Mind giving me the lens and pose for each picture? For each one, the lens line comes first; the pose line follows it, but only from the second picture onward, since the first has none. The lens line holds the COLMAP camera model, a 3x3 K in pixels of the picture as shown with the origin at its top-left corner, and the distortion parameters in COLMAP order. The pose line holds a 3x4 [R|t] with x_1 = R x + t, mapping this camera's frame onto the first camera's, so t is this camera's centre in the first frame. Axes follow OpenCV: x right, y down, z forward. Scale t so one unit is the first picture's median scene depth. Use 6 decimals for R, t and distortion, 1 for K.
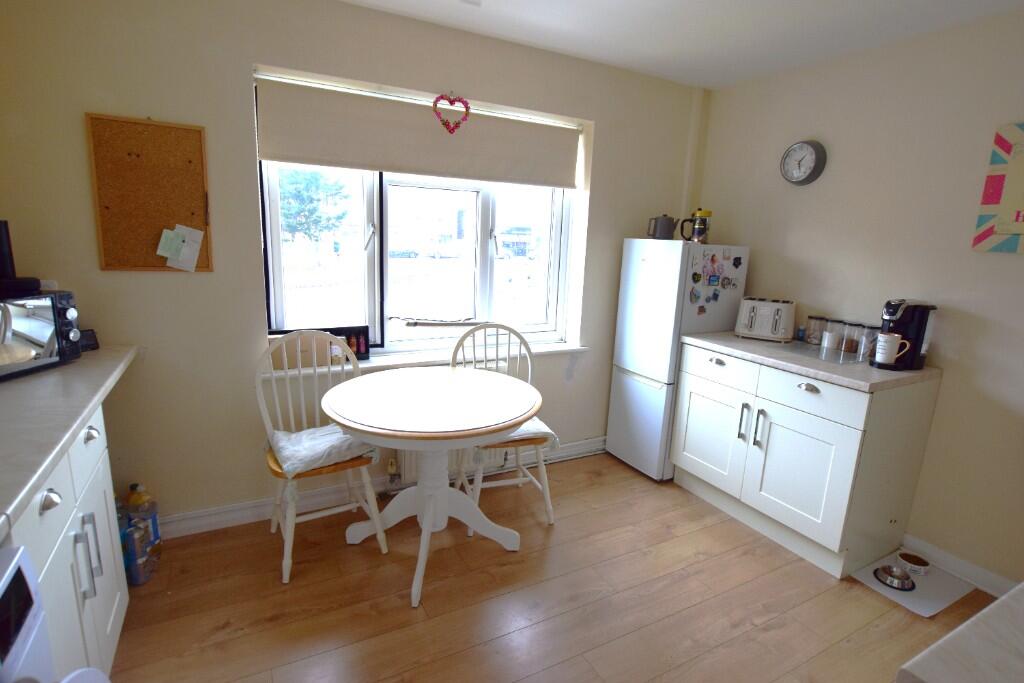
lens RADIAL K [[513.6, 0, 512.0], [0, 513.6, 341.5], [0, 0, 1]] dist [-0.001222, -0.000275]
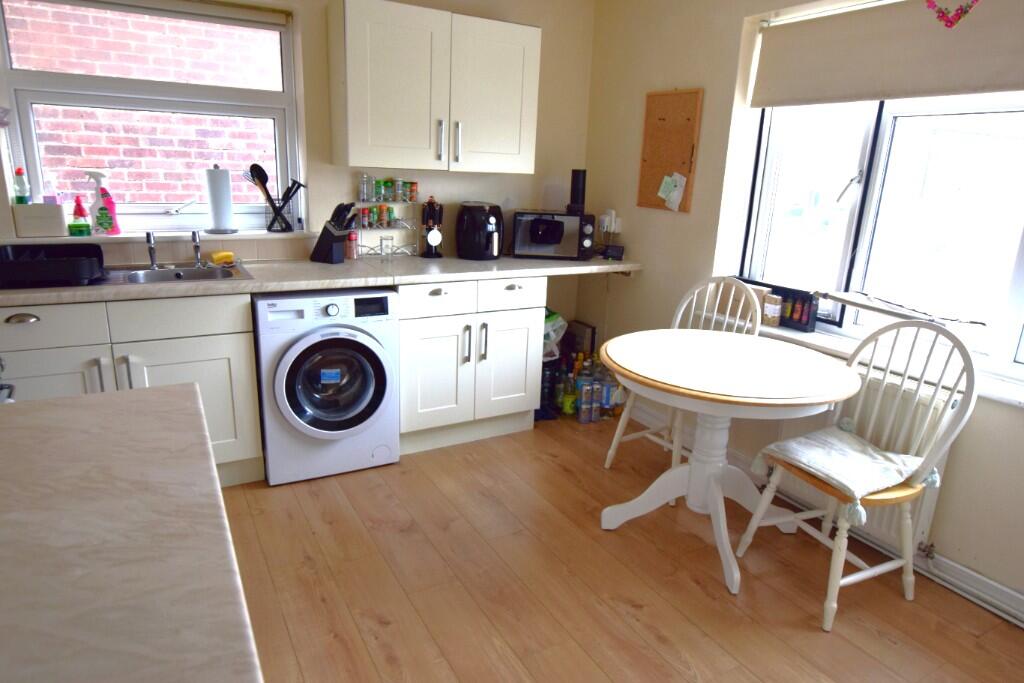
lens RADIAL K [[641.5, 0, 512.0], [0, 641.5, 341.5], [0, 0, 1]] dist [-0.002433, -0.002533]
pose [[0.027964, 0.220284, -0.975035, 0.882293], [-0.241363, 0.948043, 0.207264, -0.063378], [0.970032, 0.229541, 0.079679, 0.556378]]
